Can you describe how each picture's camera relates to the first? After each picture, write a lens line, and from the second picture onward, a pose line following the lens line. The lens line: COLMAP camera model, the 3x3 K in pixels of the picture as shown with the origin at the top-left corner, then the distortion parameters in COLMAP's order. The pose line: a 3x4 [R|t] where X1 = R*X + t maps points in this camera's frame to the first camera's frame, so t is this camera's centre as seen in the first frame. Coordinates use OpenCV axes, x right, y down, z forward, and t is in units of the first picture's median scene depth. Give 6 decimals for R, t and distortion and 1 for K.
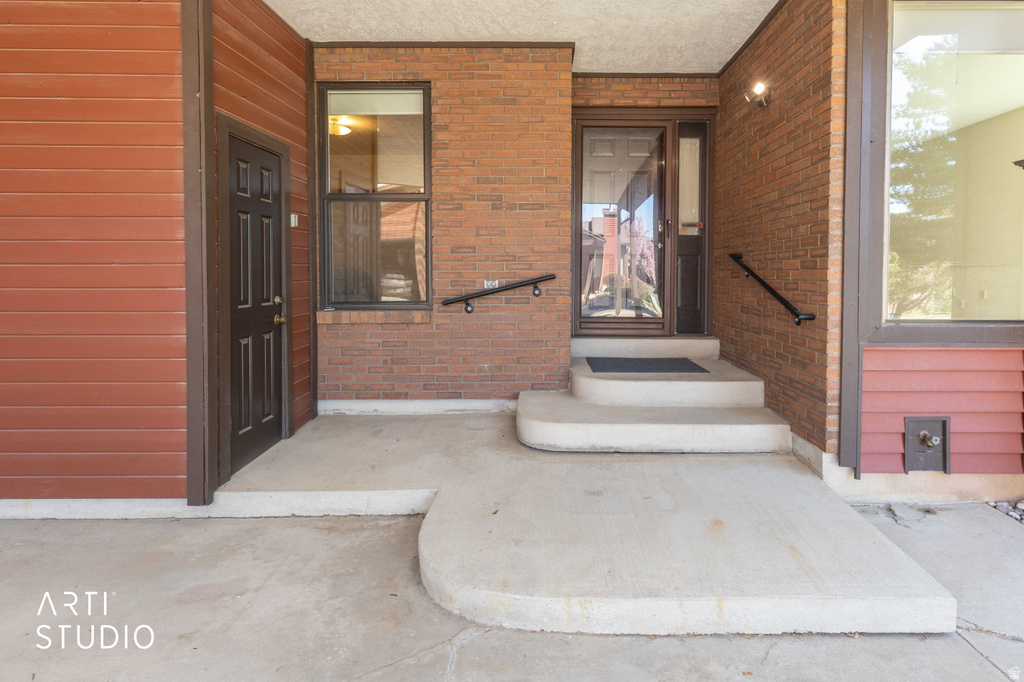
lens RADIAL K [[509.8, 0, 542.2], [0, 509.8, 281.2], [0, 0, 1]] dist [0.015387, -0.000032]
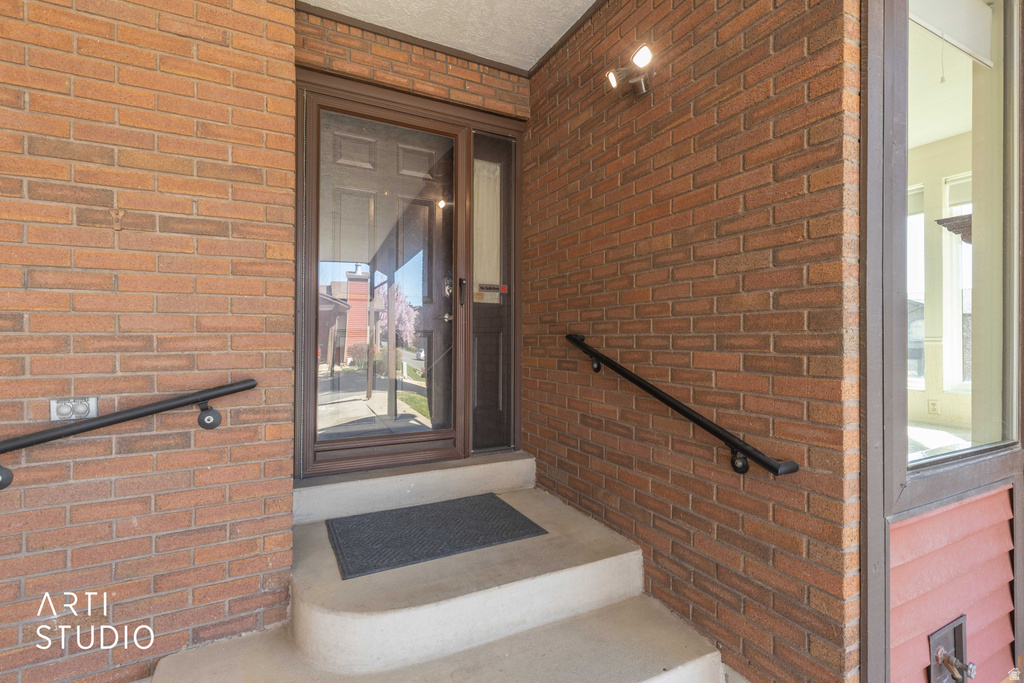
lens RADIAL K [[471.5, 0, 509.1], [0, 471.5, 334.4], [0, 0, 1]] dist [0.005197, -0.001608]
pose [[0.894900, 0.002815, 0.446257, 0.040015], [0.007226, 0.999758, -0.020797, -0.042588], [-0.446207, 0.021836, 0.894663, 0.514604]]
